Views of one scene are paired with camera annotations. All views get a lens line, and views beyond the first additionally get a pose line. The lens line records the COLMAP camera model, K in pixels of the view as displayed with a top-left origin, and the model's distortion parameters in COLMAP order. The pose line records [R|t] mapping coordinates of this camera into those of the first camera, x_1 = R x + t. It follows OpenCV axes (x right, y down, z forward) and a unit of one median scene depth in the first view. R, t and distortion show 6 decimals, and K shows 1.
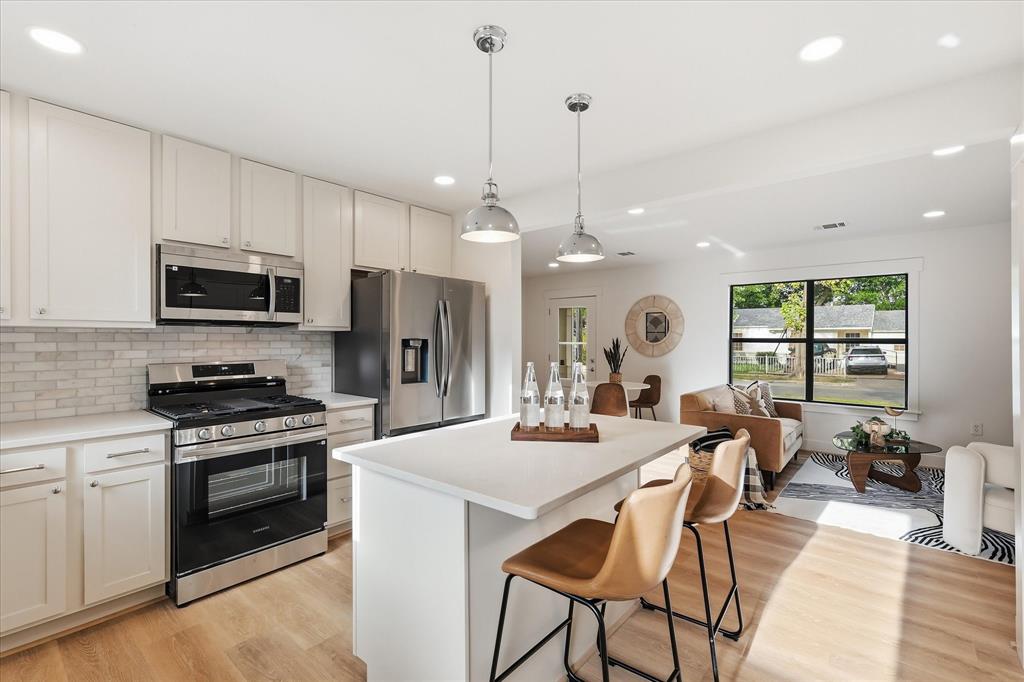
lens RADIAL K [[462.8, 0, 515.8], [0, 462.8, 336.5], [0, 0, 1]] dist [-0.000348, -0.000139]
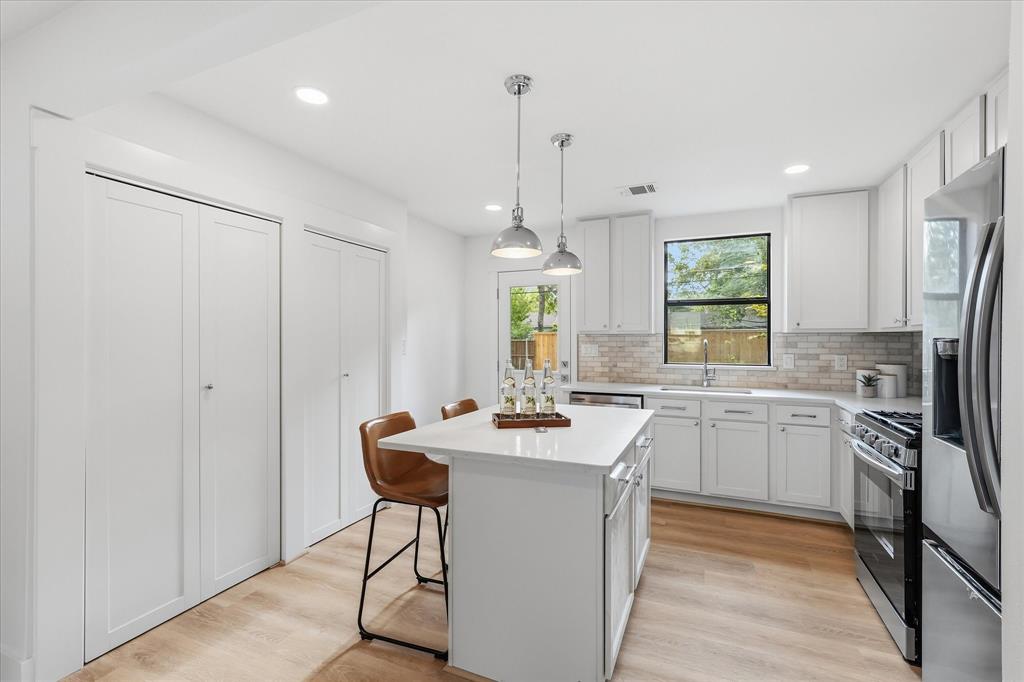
lens RADIAL K [[451.4, 0, 511.3], [0, 451.4, 342.4], [0, 0, 1]] dist [0.001028, 0.000214]
pose [[-0.960932, -0.003222, -0.276767, 0.316048], [-0.004224, 0.999987, 0.003022, 0.009928], [0.276753, 0.004073, -0.960932, 1.474067]]
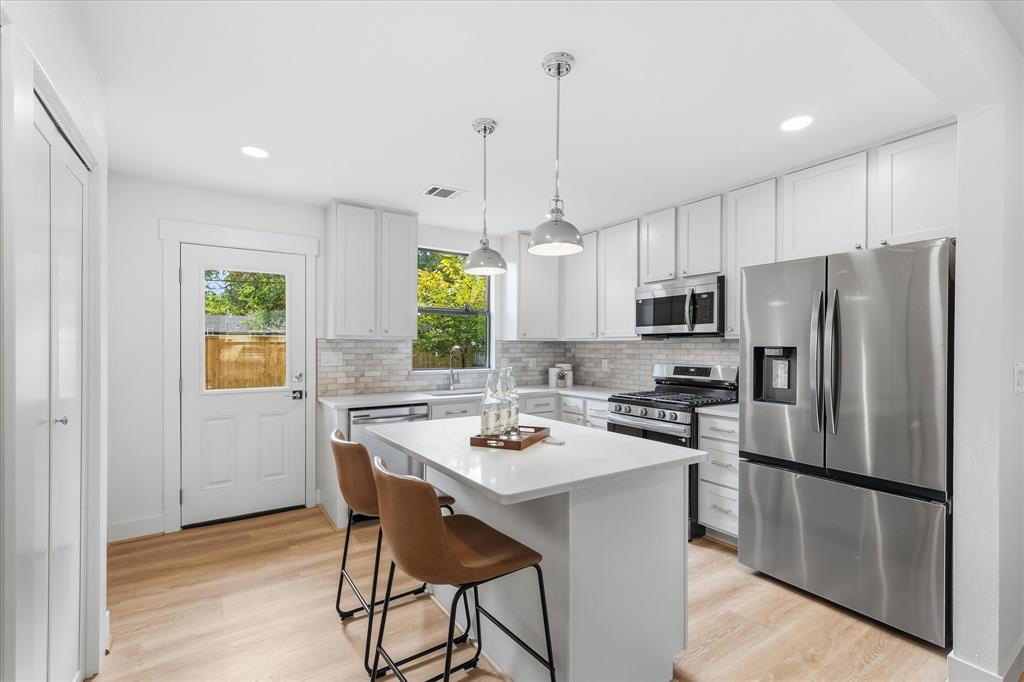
lens RADIAL K [[455.7, 0, 511.9], [0, 455.7, 352.2], [0, 0, 1]] dist [-0.000382, -0.000061]
pose [[-0.285323, 0.007198, -0.958405, 0.751520], [-0.002107, 0.999965, 0.008137, 0.010492], [0.958429, 0.004341, -0.285297, 0.912232]]
